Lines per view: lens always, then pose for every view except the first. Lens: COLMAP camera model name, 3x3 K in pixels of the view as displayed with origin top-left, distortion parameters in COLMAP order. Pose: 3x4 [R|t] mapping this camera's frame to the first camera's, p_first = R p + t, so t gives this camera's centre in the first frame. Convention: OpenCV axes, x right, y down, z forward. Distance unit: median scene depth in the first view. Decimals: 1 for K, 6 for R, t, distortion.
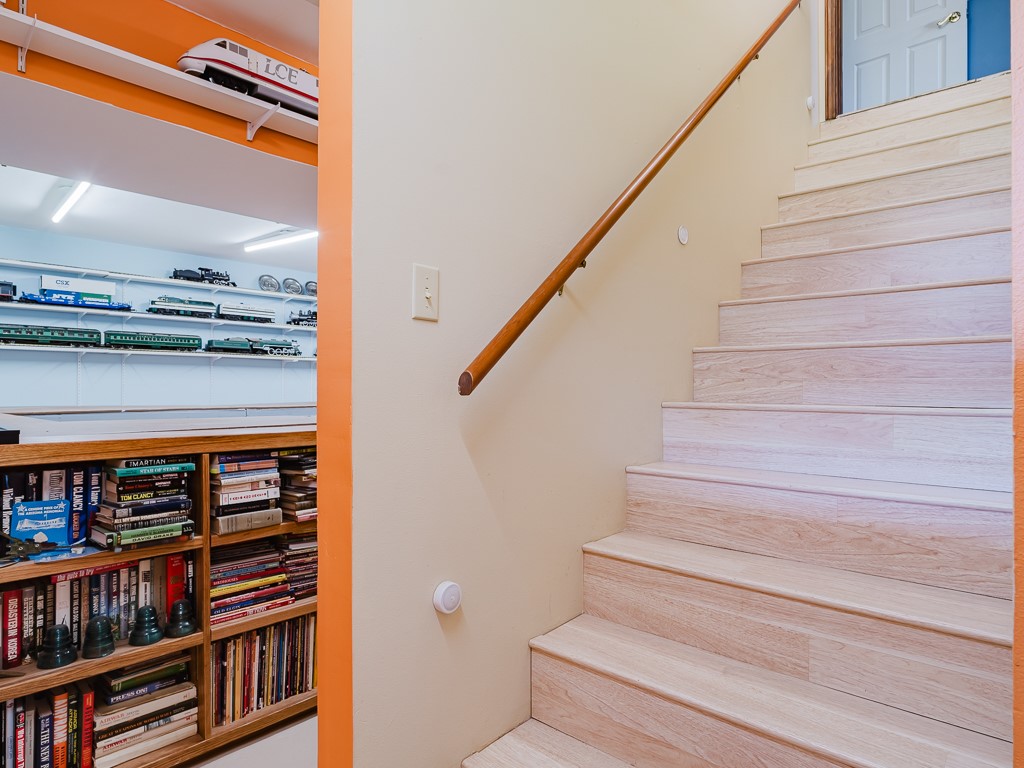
lens RADIAL K [[609.4, 0, 511.5], [0, 609.4, 383.1], [0, 0, 1]] dist [0.000251, 0.003169]
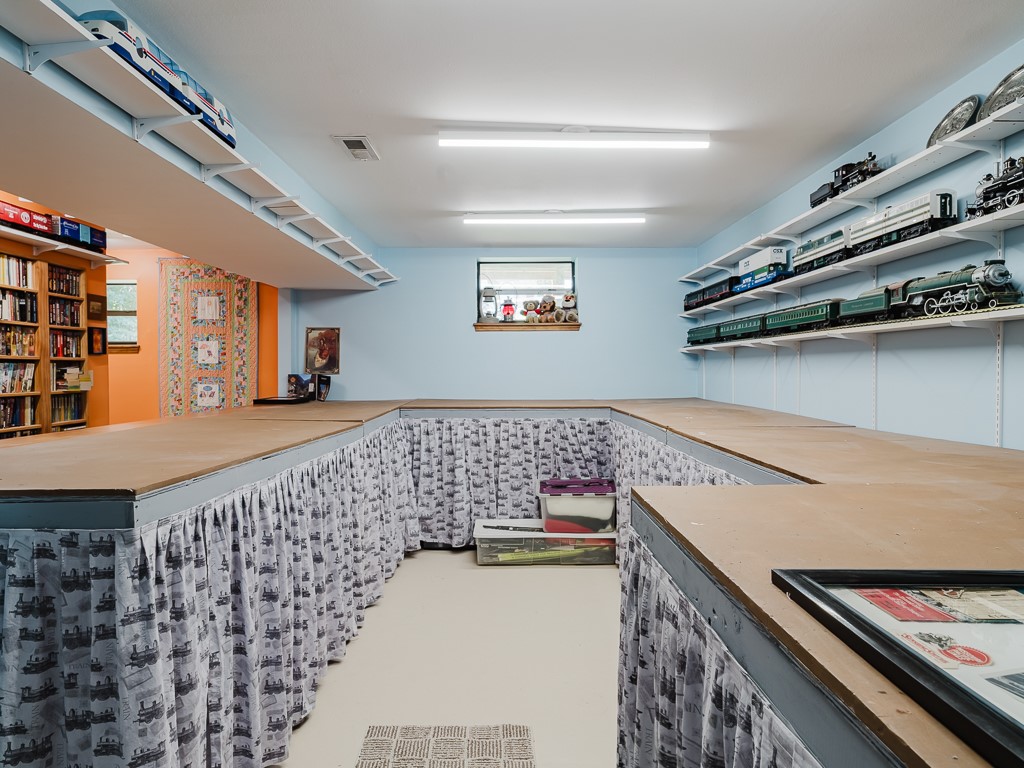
lens RADIAL K [[609.4, 0, 512.0], [0, 609.4, 380.9], [0, 0, 1]] dist [0.000251, 0.003169]
pose [[-0.739959, 0.006791, -0.672618, 0.059972], [0.002040, 0.999967, 0.007853, -0.008966], [0.672649, 0.004439, -0.739948, 1.171477]]
